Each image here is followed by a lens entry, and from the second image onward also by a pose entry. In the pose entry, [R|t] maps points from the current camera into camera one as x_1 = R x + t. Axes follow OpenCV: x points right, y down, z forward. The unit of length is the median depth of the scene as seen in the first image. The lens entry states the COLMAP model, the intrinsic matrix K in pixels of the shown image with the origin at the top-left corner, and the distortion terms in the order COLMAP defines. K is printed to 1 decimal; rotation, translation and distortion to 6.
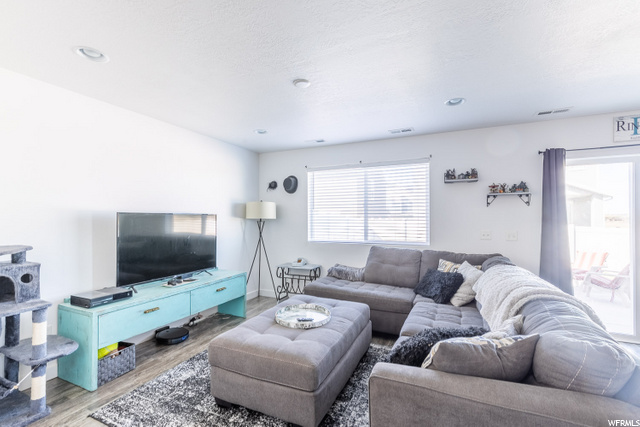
lens RADIAL K [[290.2, 0, 315.8], [0, 290.2, 215.9], [0, 0, 1]] dist [0.012414, 0.000285]
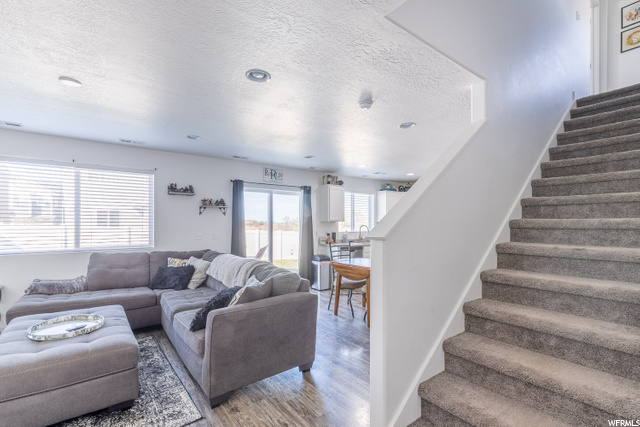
lens RADIAL K [[290.2, 0, 319.4], [0, 290.2, 217.9], [0, 0, 1]] dist [0.012414, 0.000285]
pose [[0.467611, 0.018273, 0.883745, -0.349474], [-0.007964, 0.999833, -0.016459, -0.000996], [-0.883898, 0.000658, 0.467679, -0.115359]]
